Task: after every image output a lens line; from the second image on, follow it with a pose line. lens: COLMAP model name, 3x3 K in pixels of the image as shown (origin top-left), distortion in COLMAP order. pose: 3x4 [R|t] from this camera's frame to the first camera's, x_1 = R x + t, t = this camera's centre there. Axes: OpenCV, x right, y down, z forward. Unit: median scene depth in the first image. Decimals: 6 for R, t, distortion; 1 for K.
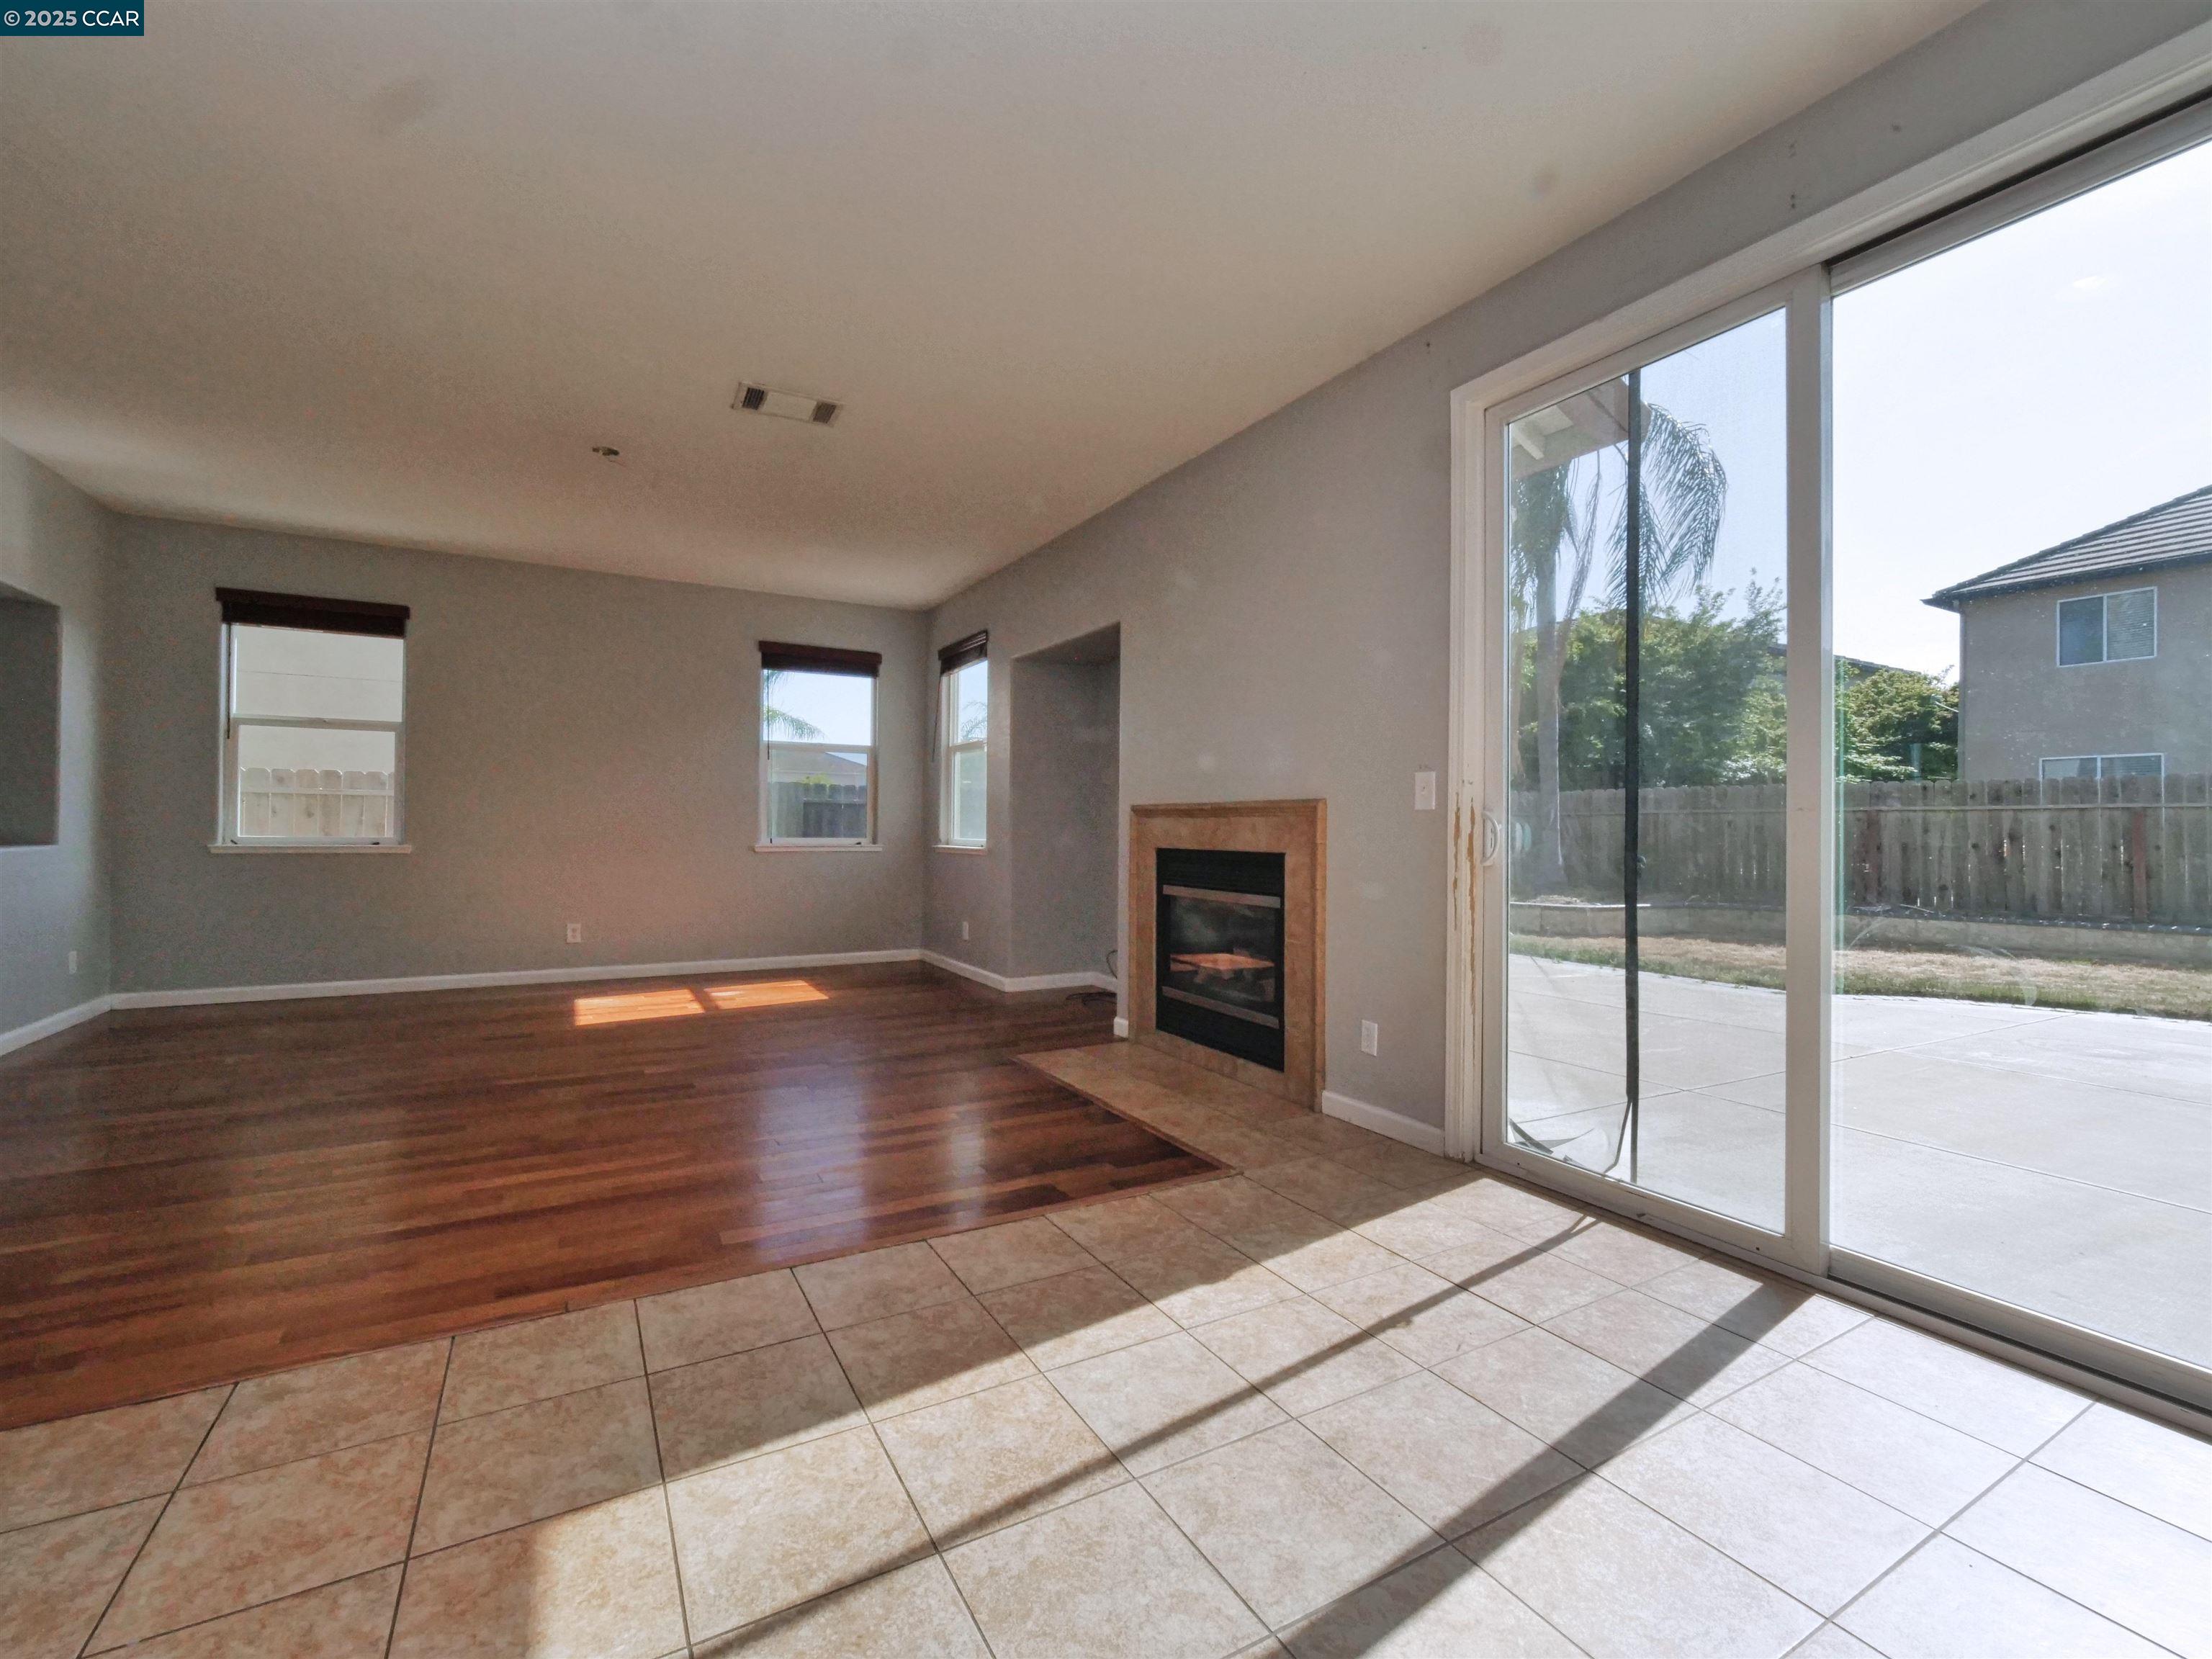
lens RADIAL K [[921.8, 0, 1097.4], [0, 921.8, 829.8], [0, 0, 1]] dist [0.002722, 0.000635]
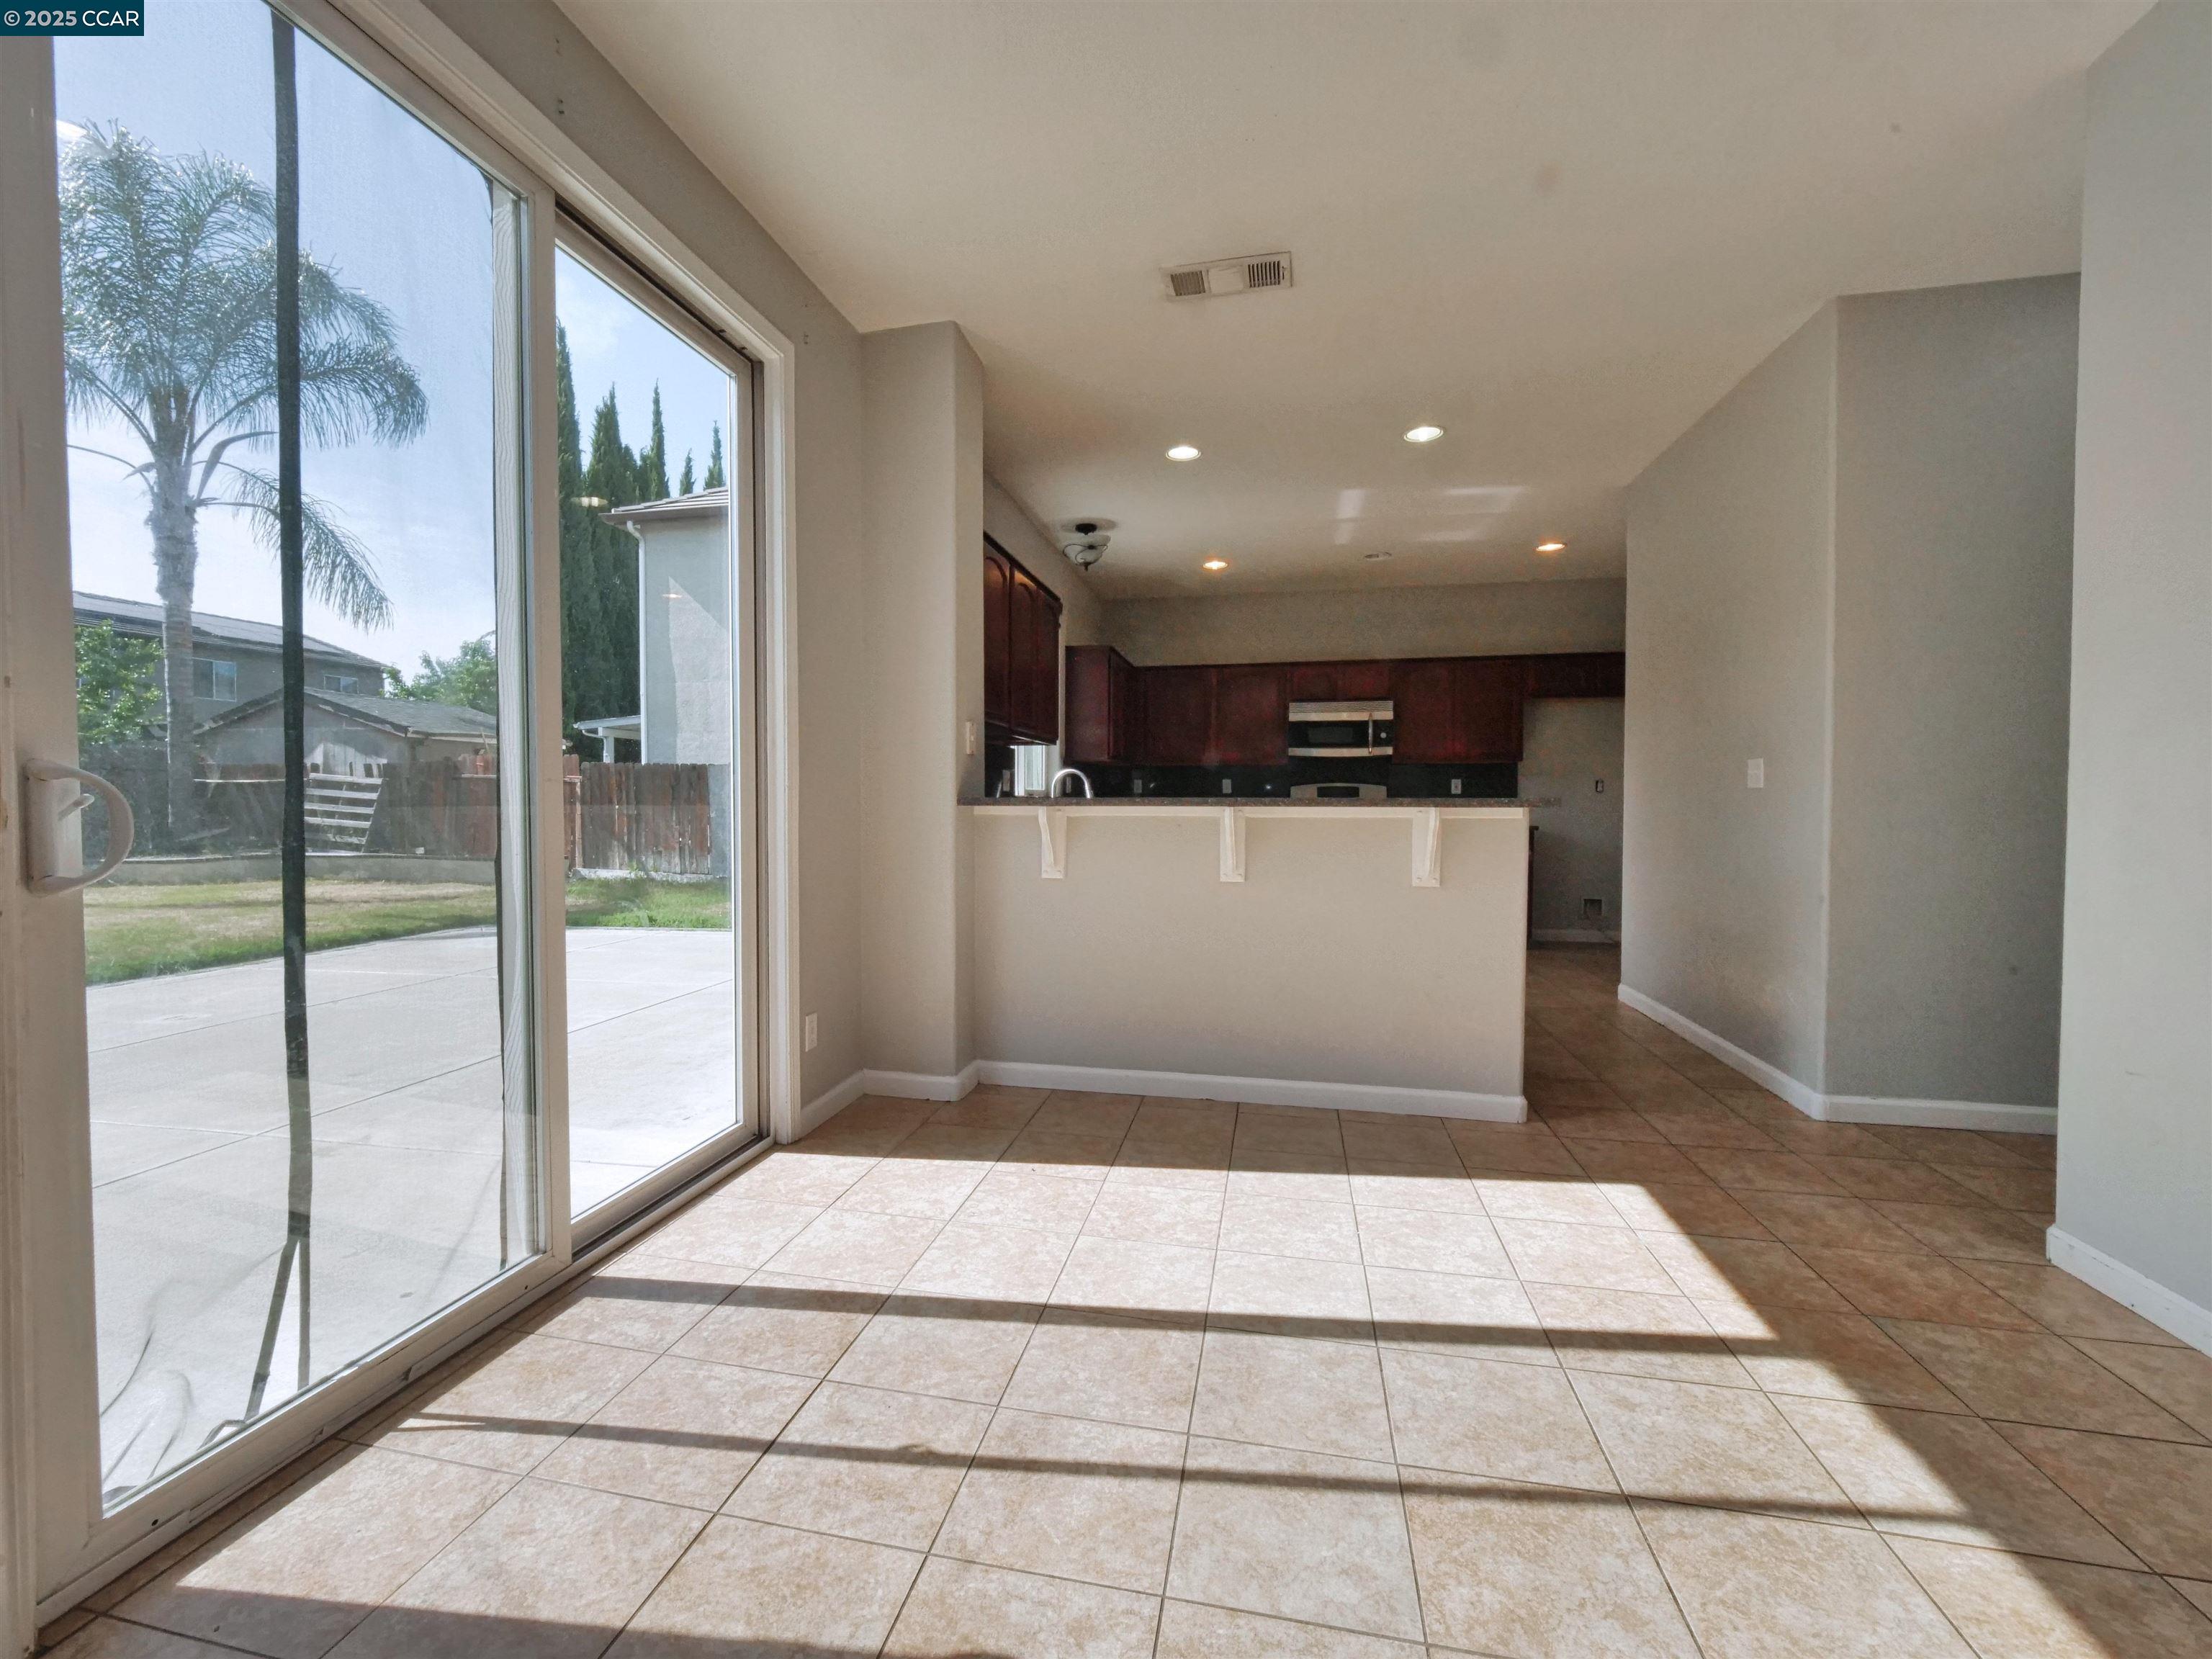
lens RADIAL K [[921.8, 0, 1103.8], [0, 921.8, 819.2], [0, 0, 1]] dist [0.002722, 0.000635]
pose [[-0.740288, -0.026999, 0.671747, -0.323486], [-0.012317, 0.999570, 0.026601, -0.012065], [-0.672177, 0.011418, -0.740303, 1.668658]]
